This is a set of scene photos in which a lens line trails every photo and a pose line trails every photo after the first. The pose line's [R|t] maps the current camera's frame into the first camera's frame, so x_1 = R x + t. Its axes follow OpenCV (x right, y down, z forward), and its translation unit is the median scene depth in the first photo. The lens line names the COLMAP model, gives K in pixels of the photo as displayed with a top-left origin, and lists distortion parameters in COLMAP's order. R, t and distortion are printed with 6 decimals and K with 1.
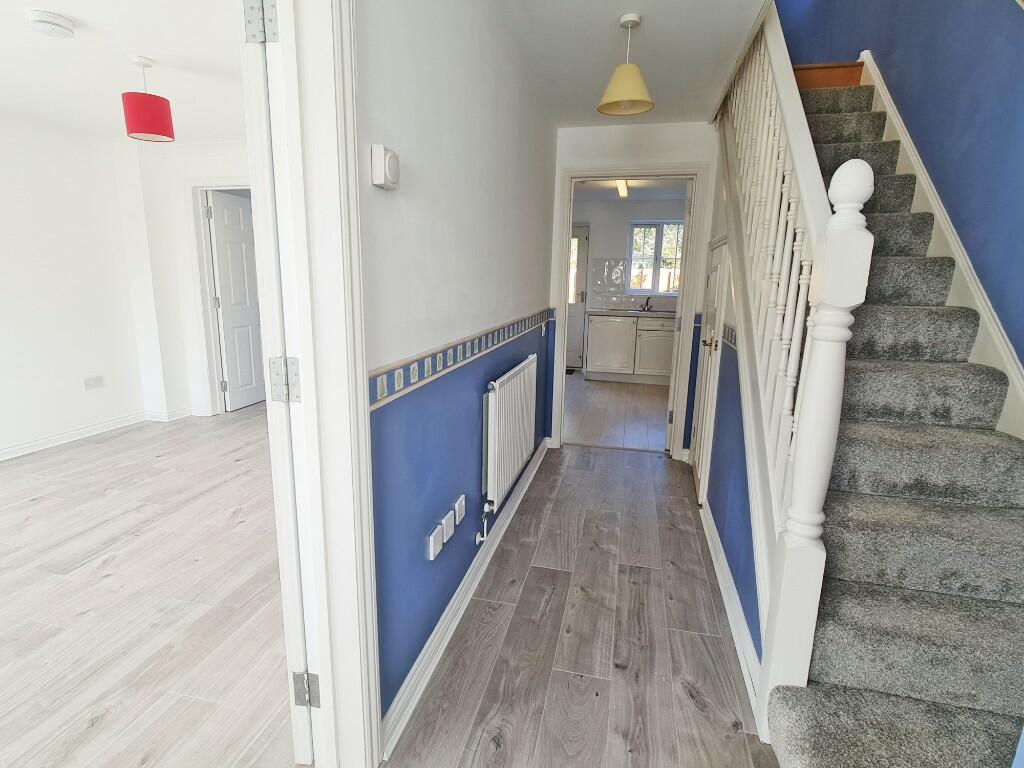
lens RADIAL K [[520.3, 0, 512.0], [0, 520.3, 384.0], [0, 0, 1]] dist [-0.012492, 0.002852]
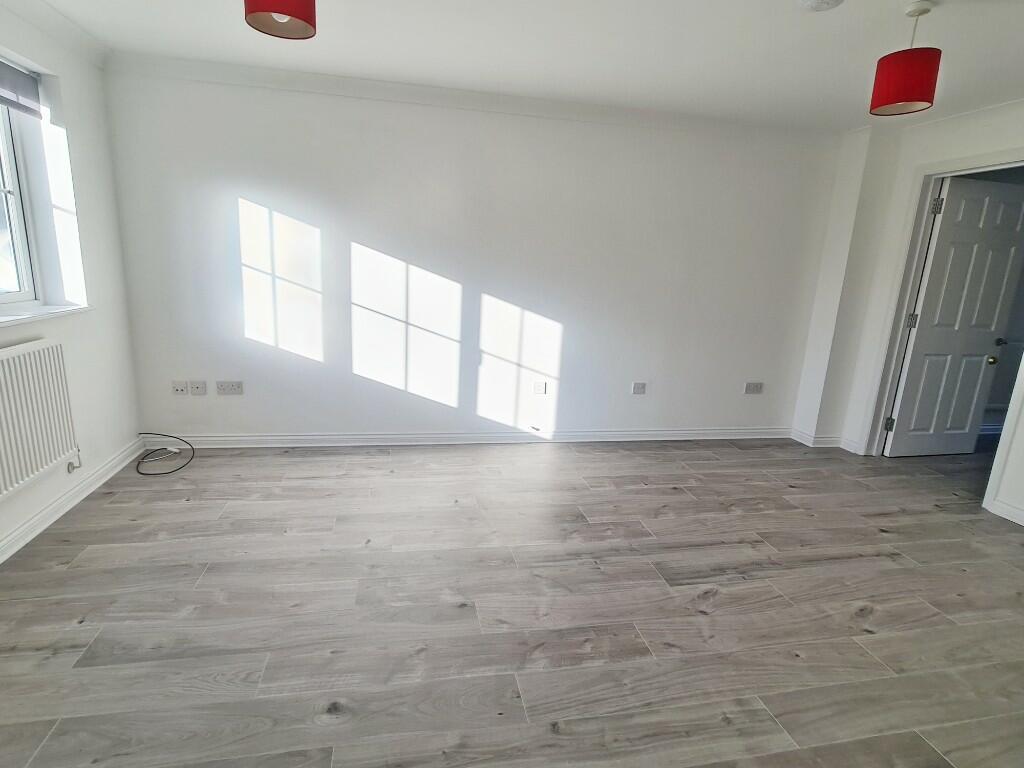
lens RADIAL K [[535.9, 0, 505.0], [0, 535.9, 384.7], [0, 0, 1]] dist [0.001391, -0.001036]
pose [[0.414169, 0.205515, -0.886695, -0.133914], [-0.219984, 0.967897, 0.121583, -0.041320], [0.883216, 0.144702, 0.446083, 0.163121]]
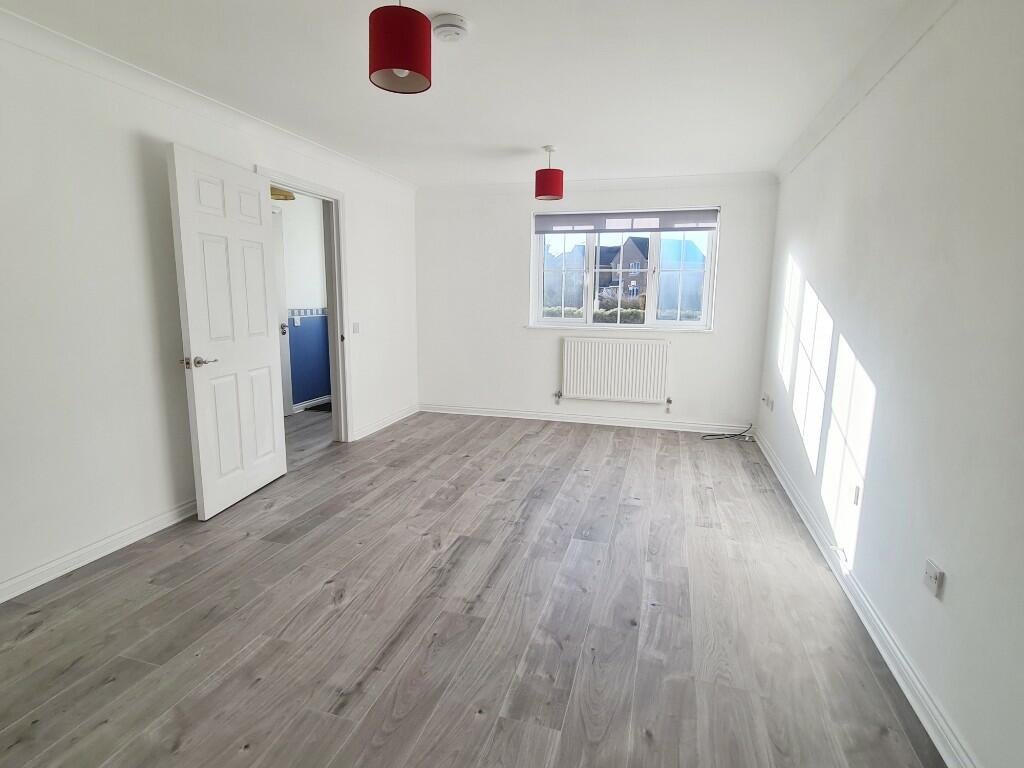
lens RADIAL K [[535.9, 0, 505.0], [0, 535.9, 384.7], [0, 0, 1]] dist [0.001391, -0.001036]
pose [[-0.997608, -0.041049, 0.055612, -0.787709], [-0.018521, 0.933885, 0.357092, -0.323498], [-0.066593, 0.355208, -0.932412, 1.570310]]
